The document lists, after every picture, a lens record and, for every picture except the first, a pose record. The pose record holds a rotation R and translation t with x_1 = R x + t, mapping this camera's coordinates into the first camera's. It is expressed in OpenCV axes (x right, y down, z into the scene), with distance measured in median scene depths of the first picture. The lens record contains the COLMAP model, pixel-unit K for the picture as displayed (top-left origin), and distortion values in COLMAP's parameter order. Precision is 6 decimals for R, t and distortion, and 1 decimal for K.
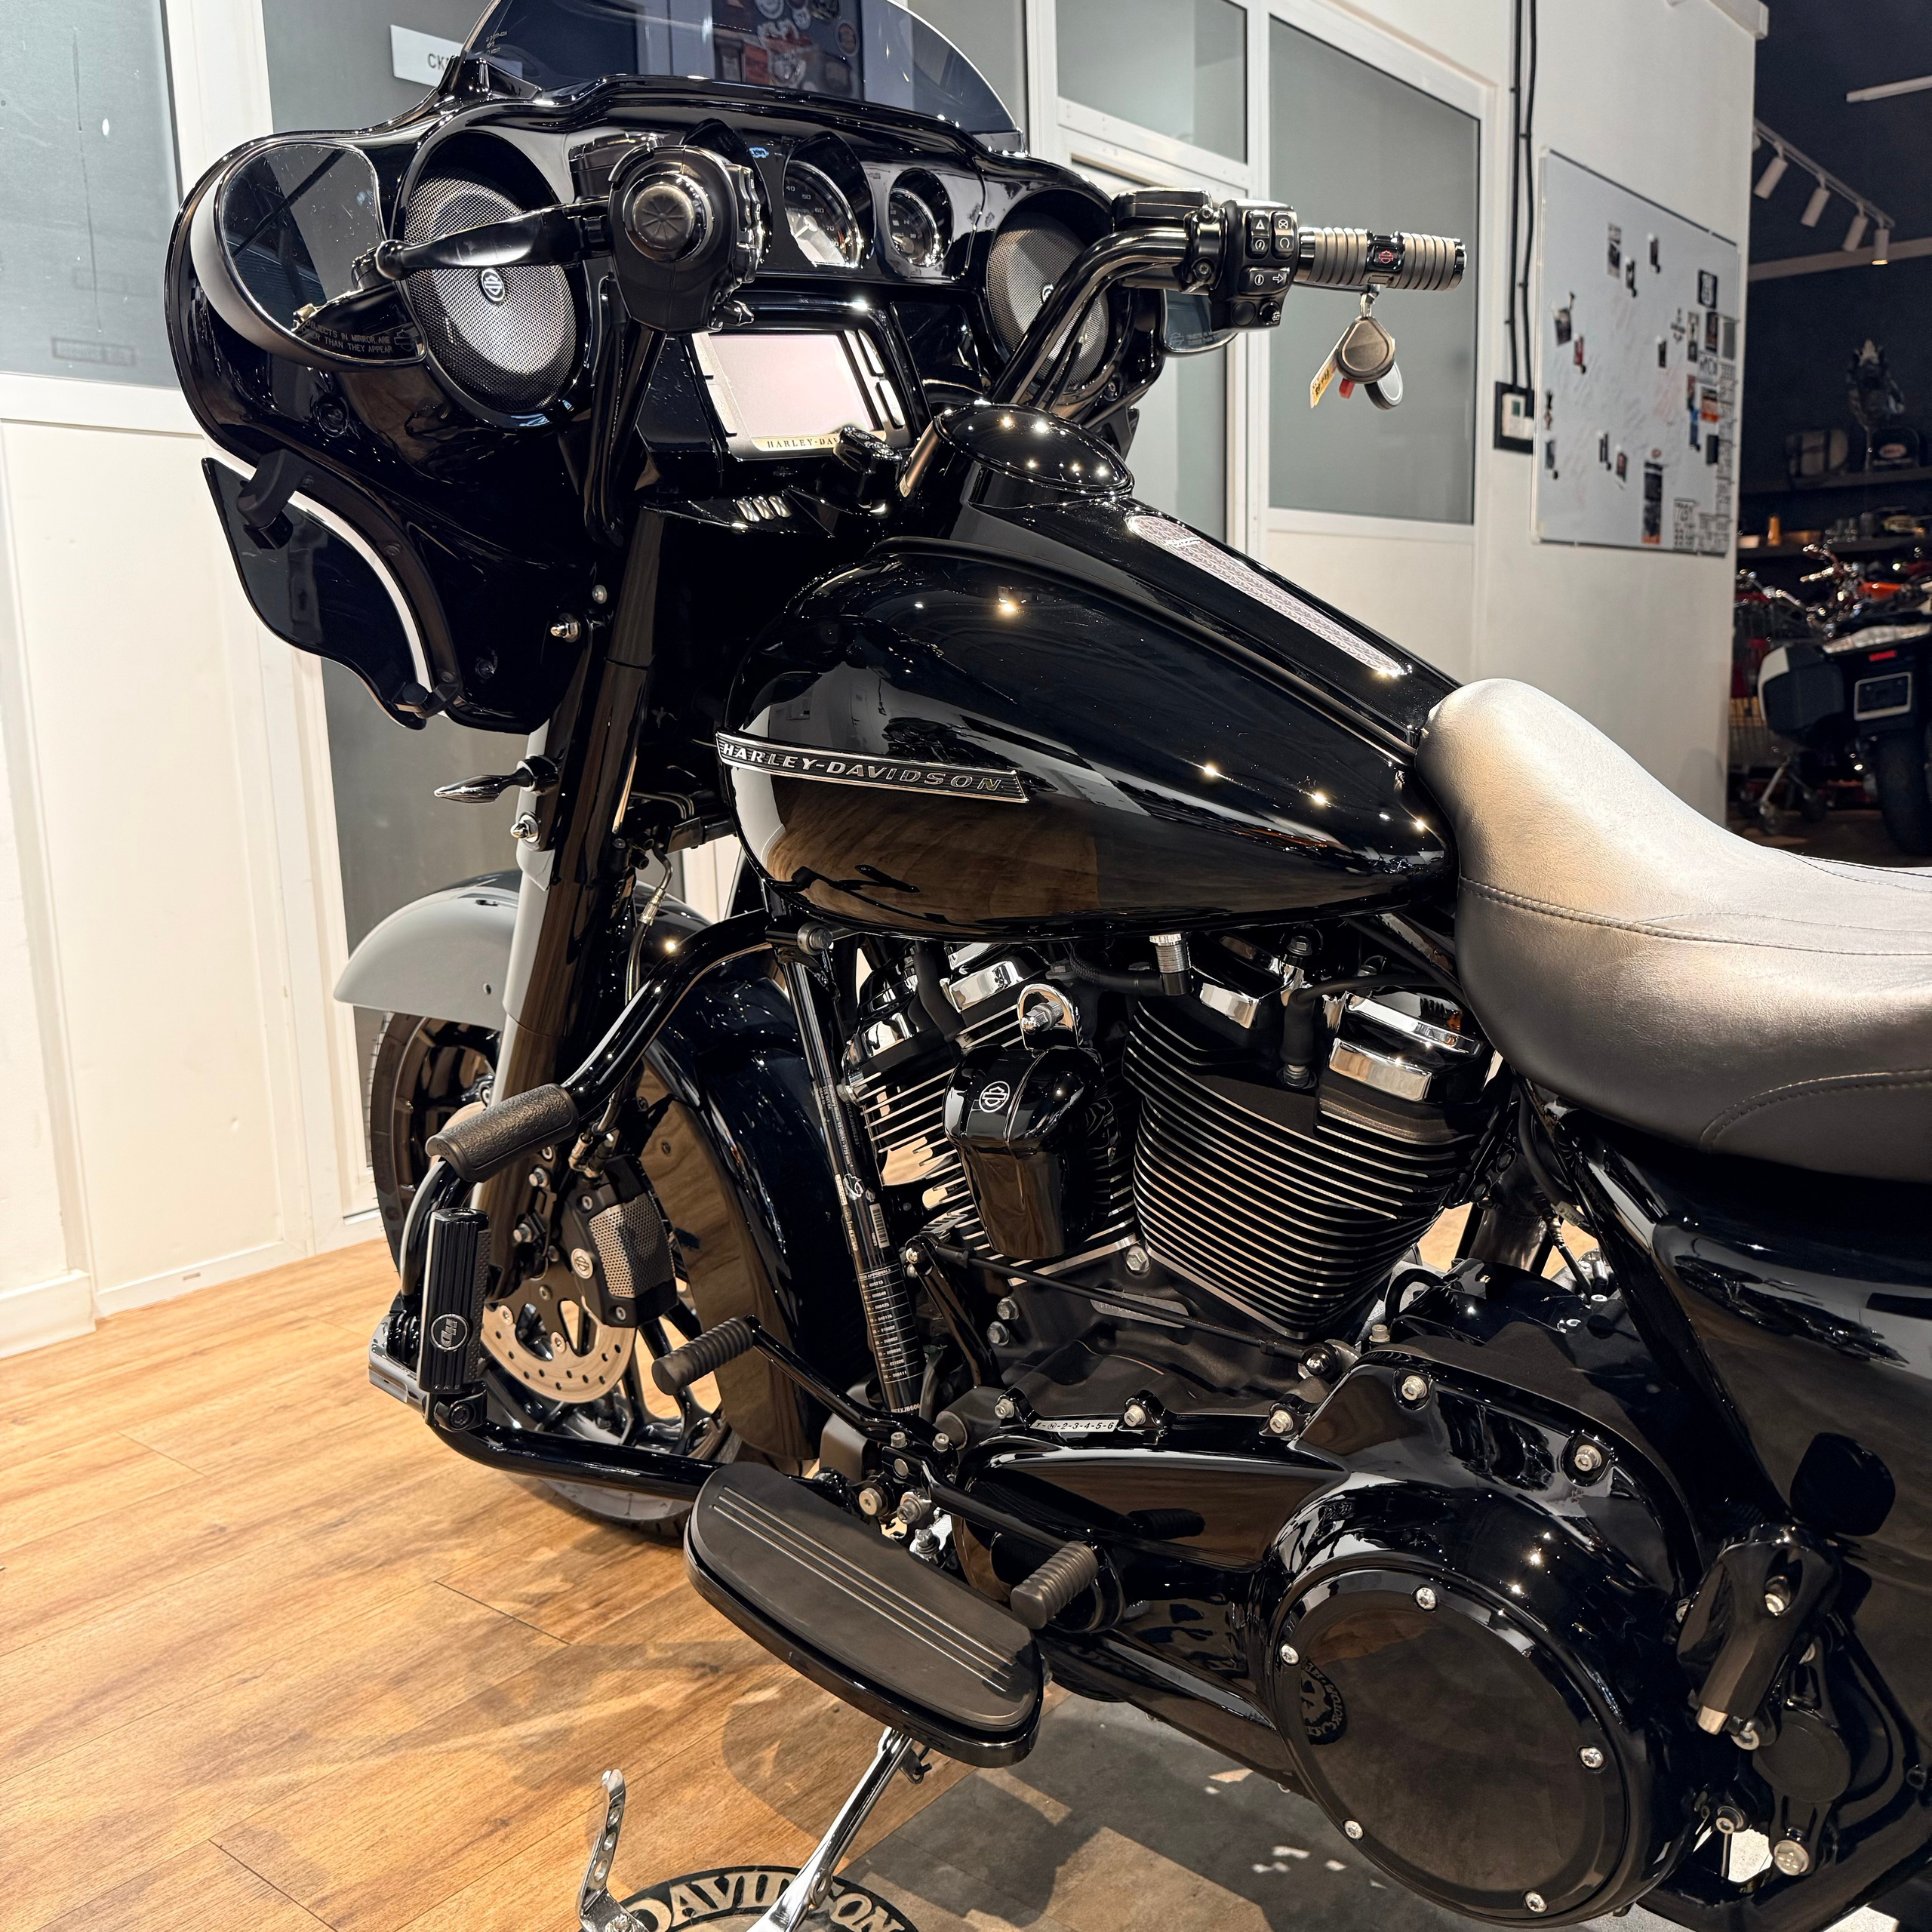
lens RADIAL K [[1854.3, 0, 966.0], [0, 1854.3, 966.0], [0, 0, 1]] dist [0.133223, -0.209852]
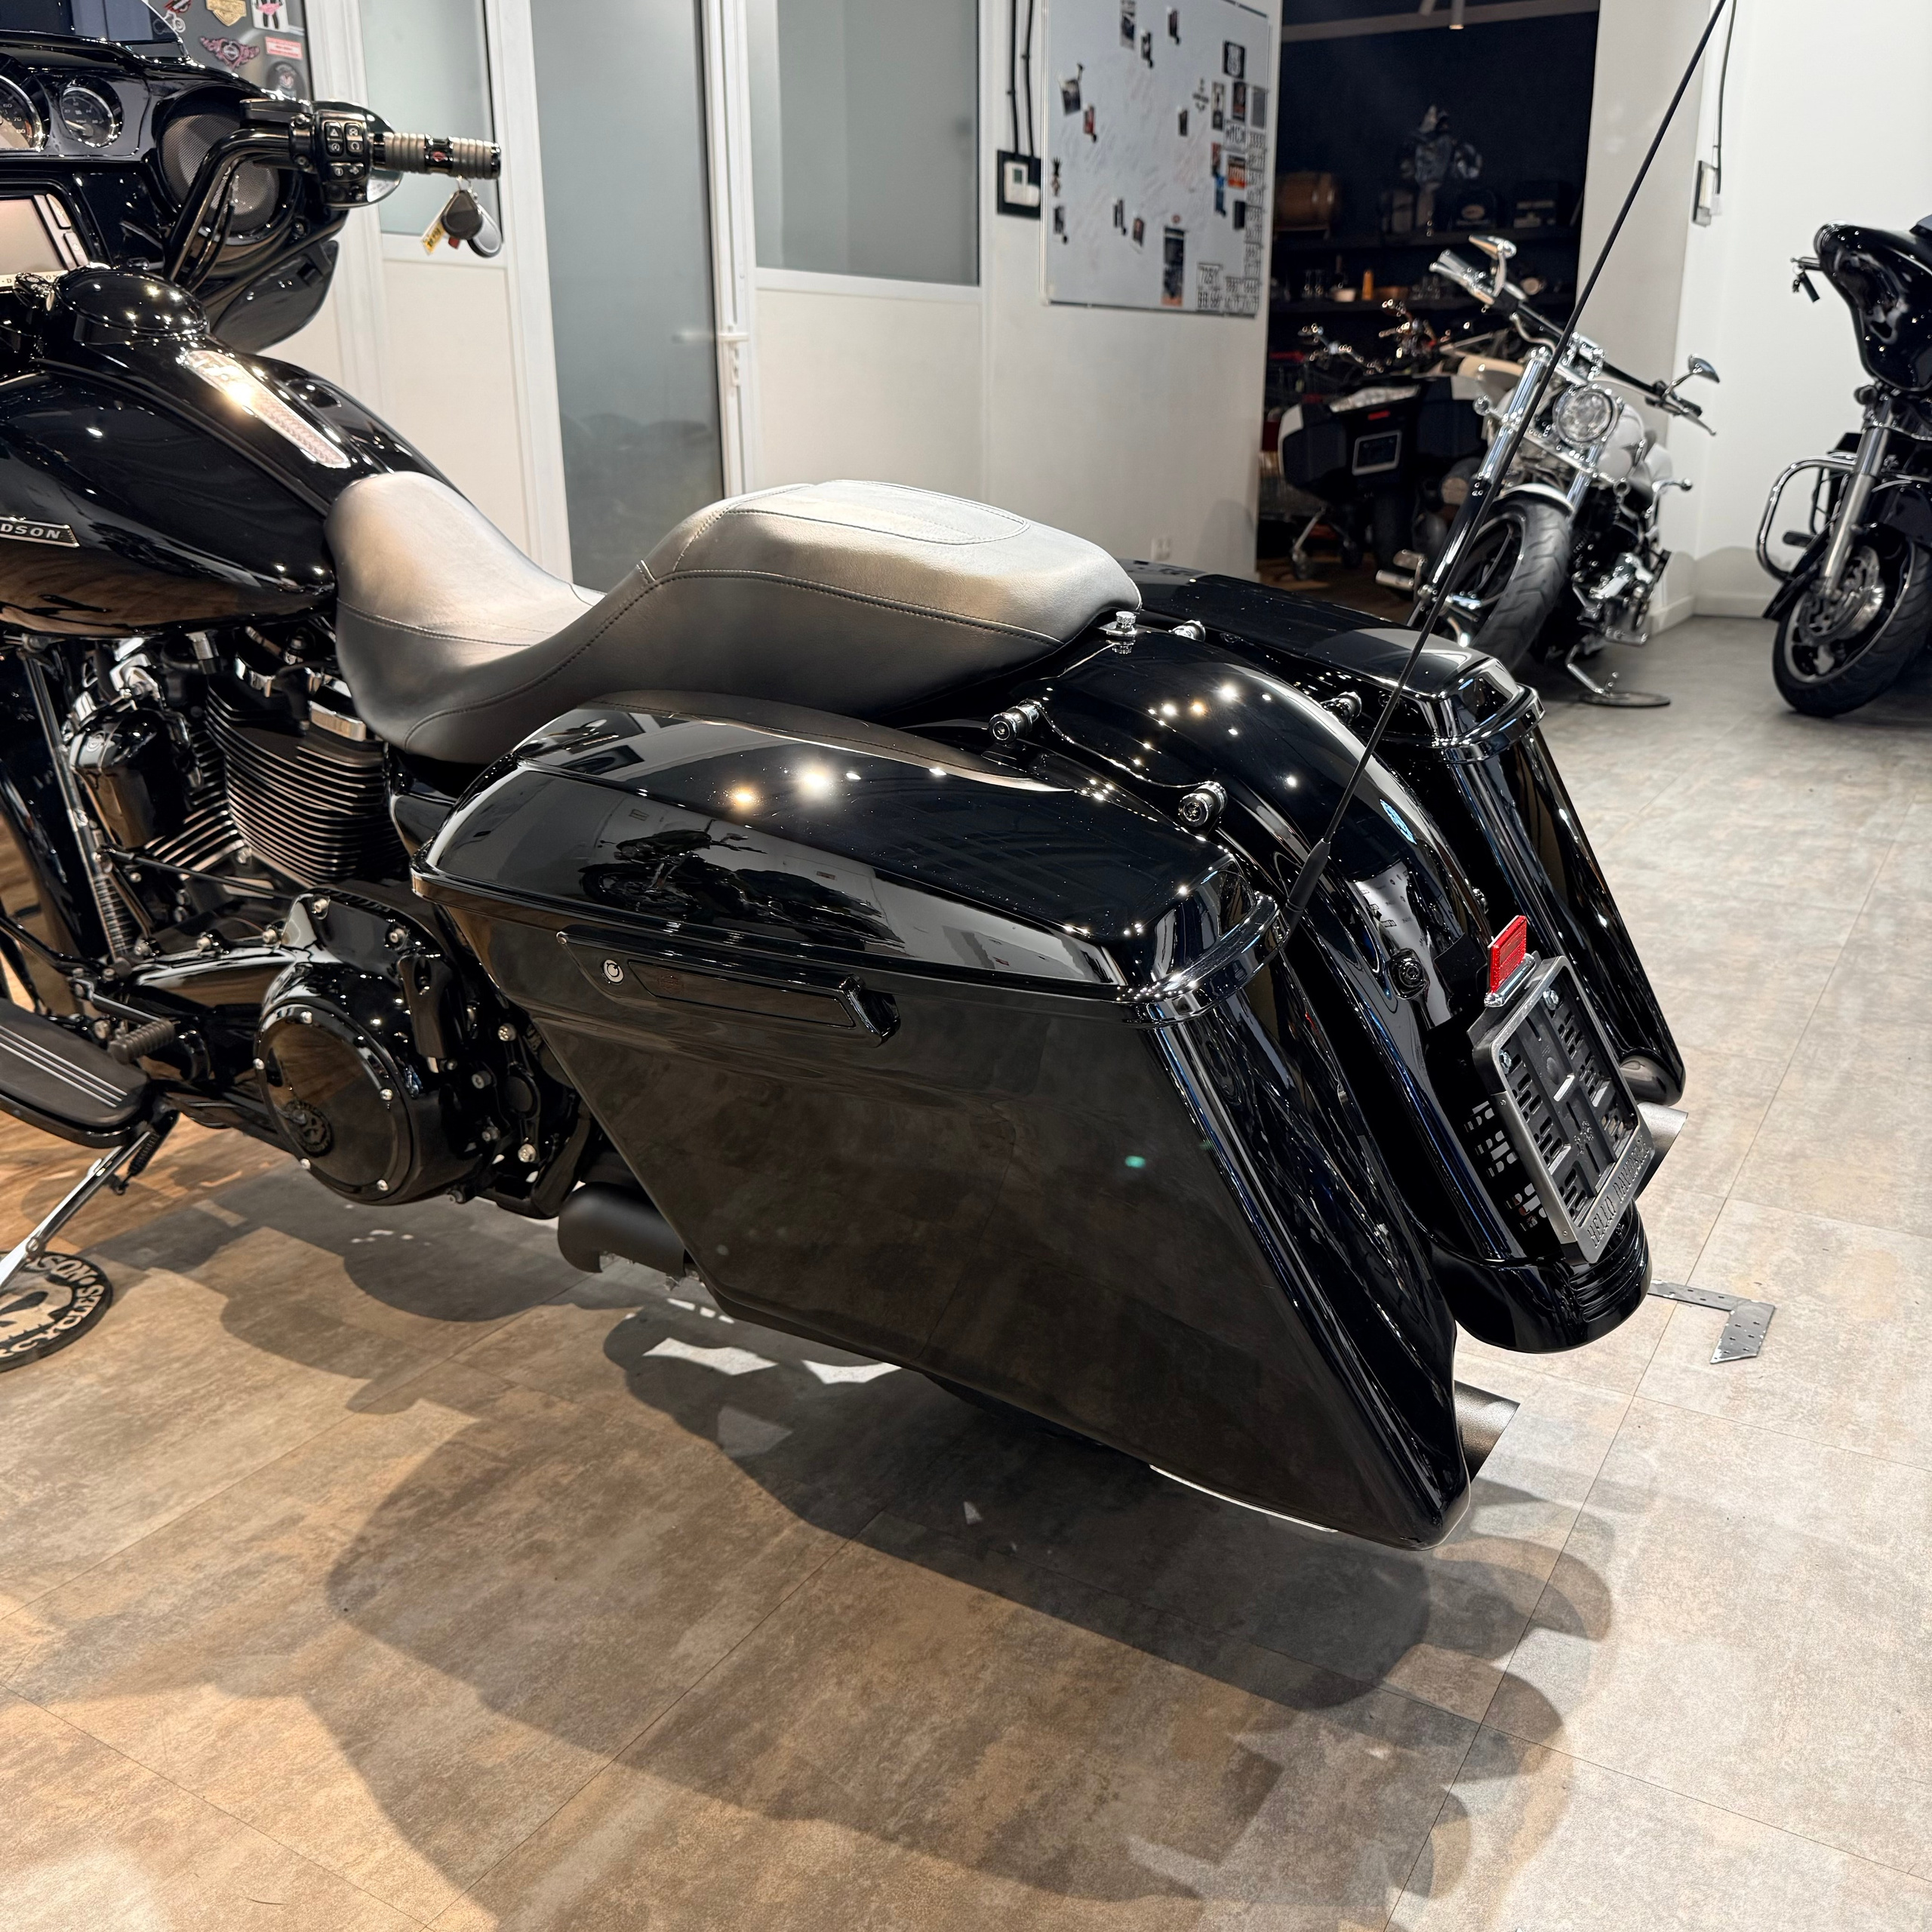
lens RADIAL K [[1867.3, 0, 966.0], [0, 1867.3, 966.0], [0, 0, 1]] dist [0.101939, -0.185557]
pose [[0.990226, -0.018274, 0.138268, 0.302277], [-0.000840, 0.990580, 0.136936, 0.023646], [-0.139467, -0.135714, 0.980883, -0.393736]]
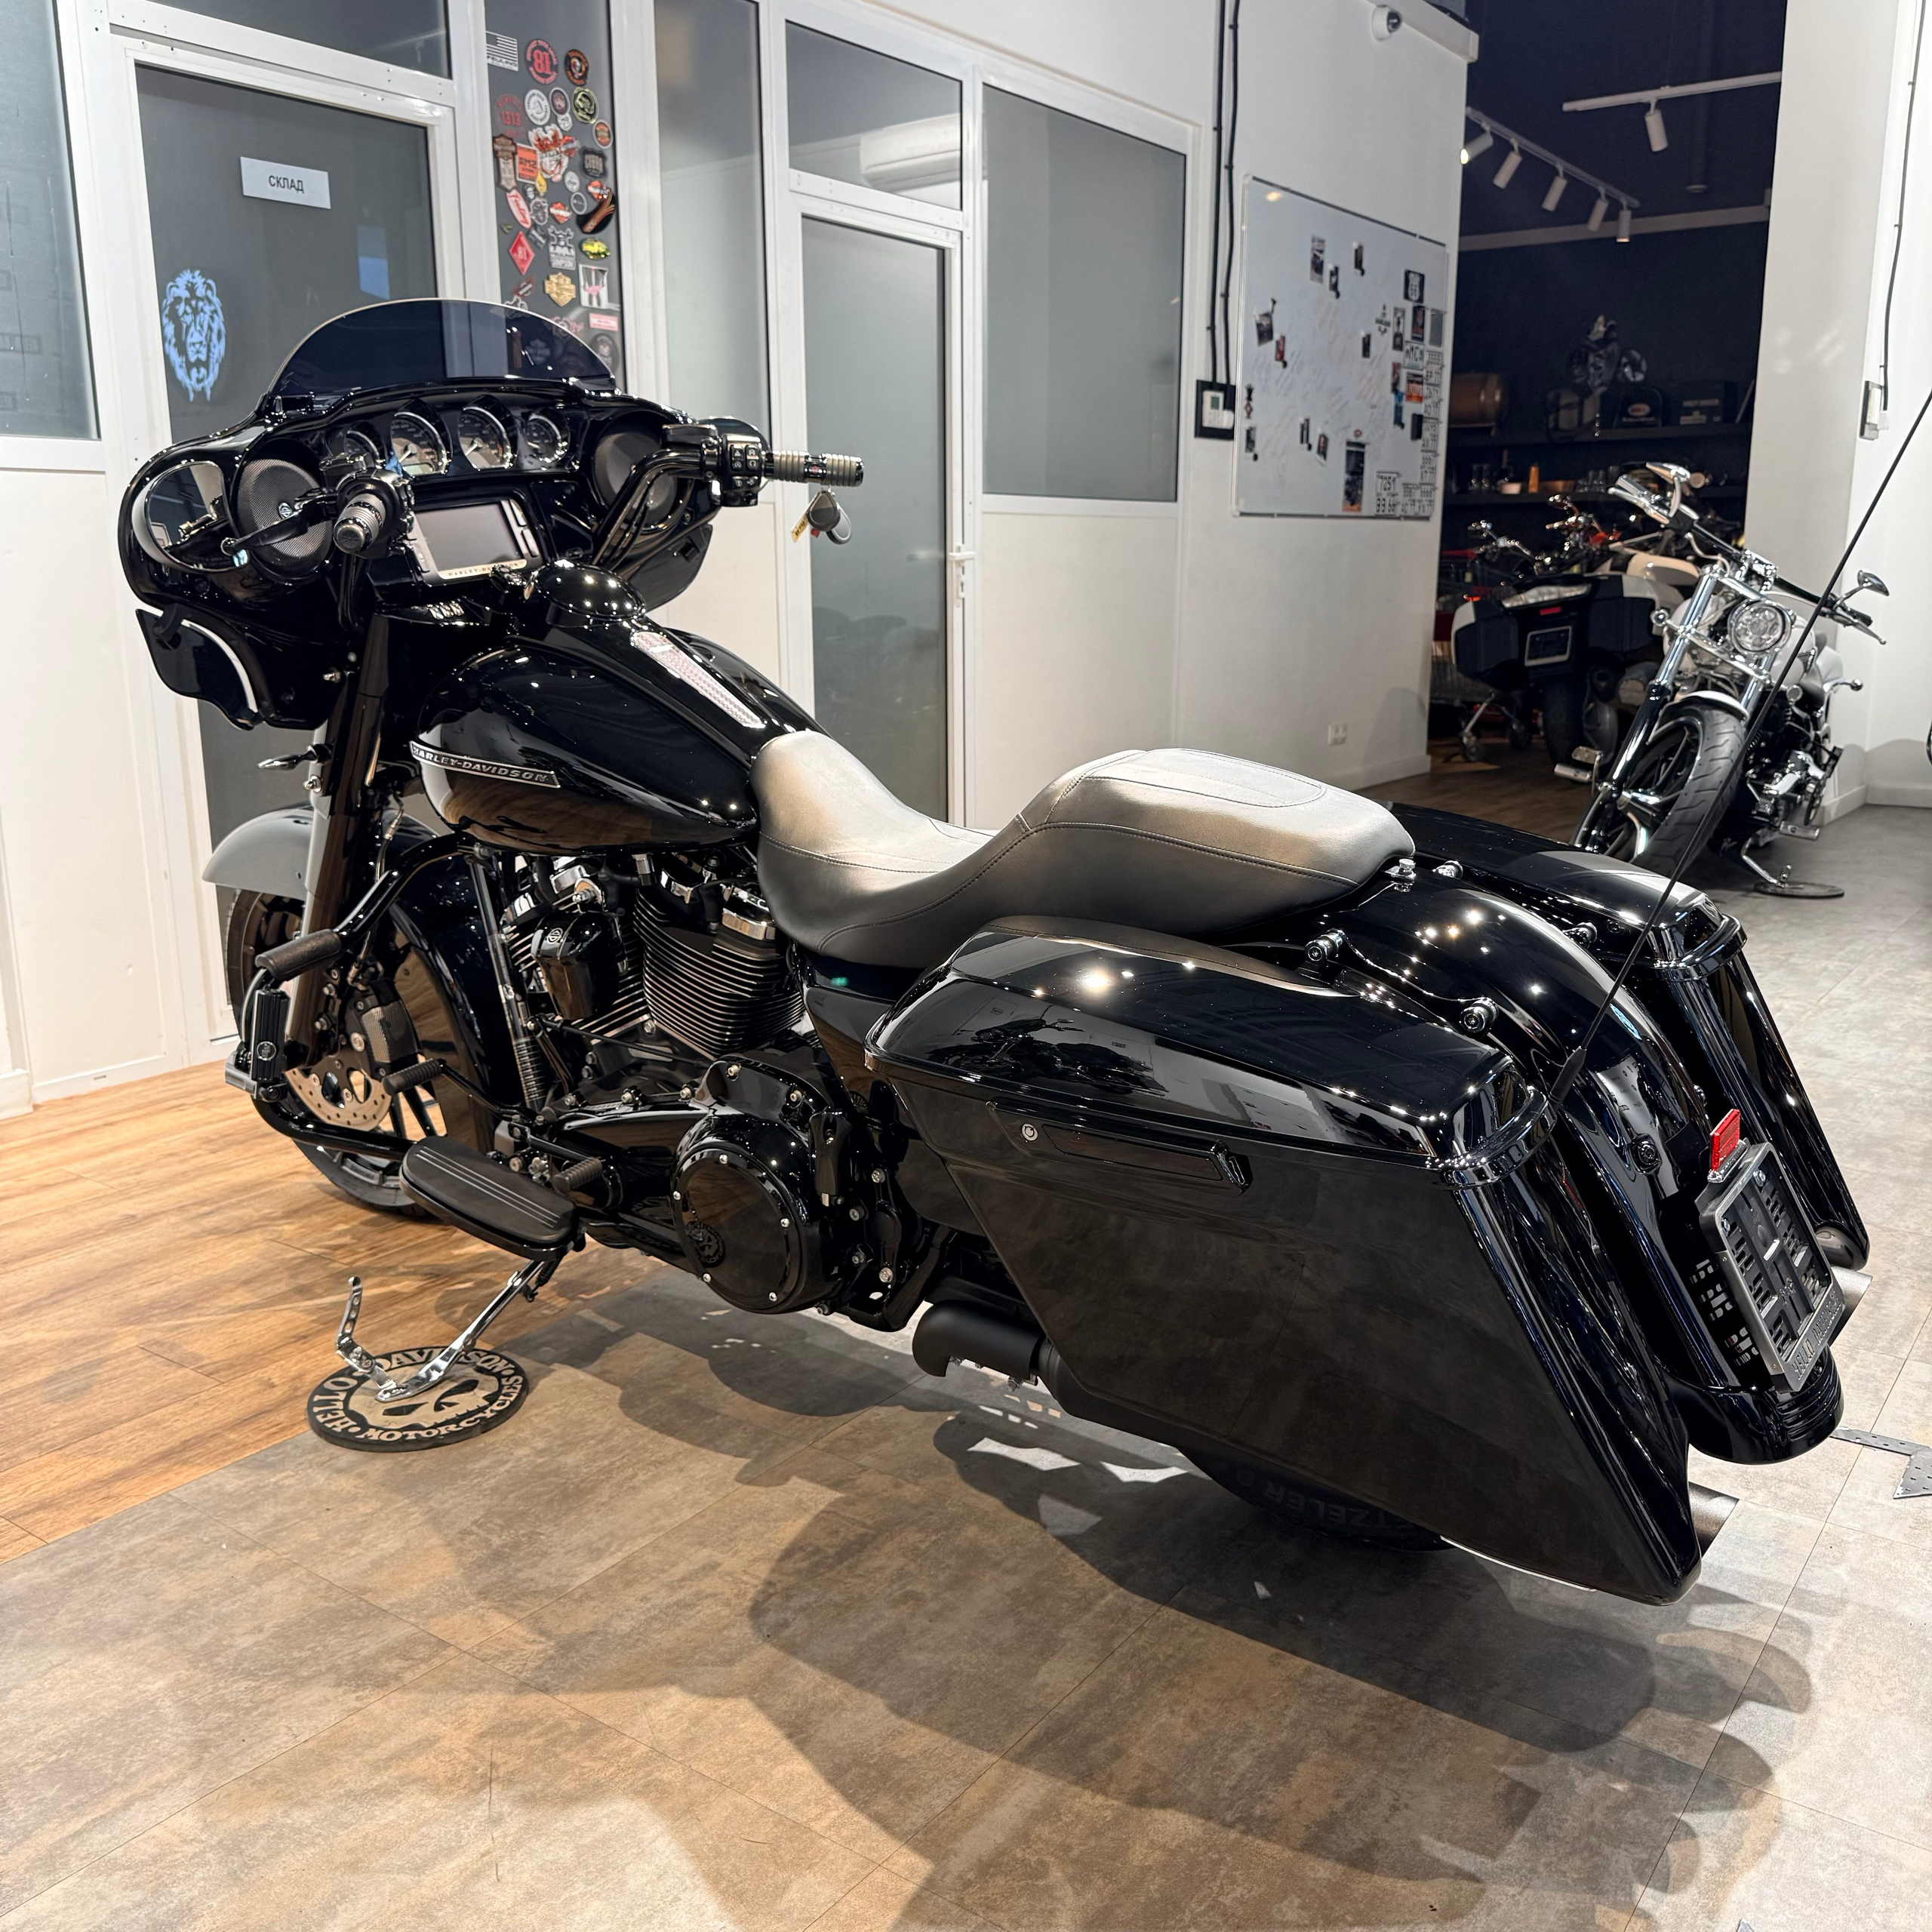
lens RADIAL K [[1848.7, 0, 960.0], [0, 1848.7, 974.6], [0, 0, 1]] dist [0.181464, -0.374373]
pose [[0.998145, 0.013422, 0.059378, 0.192745], [-0.016967, 0.998078, 0.059607, -0.007722], [-0.058464, -0.060504, 0.996454, -0.580322]]
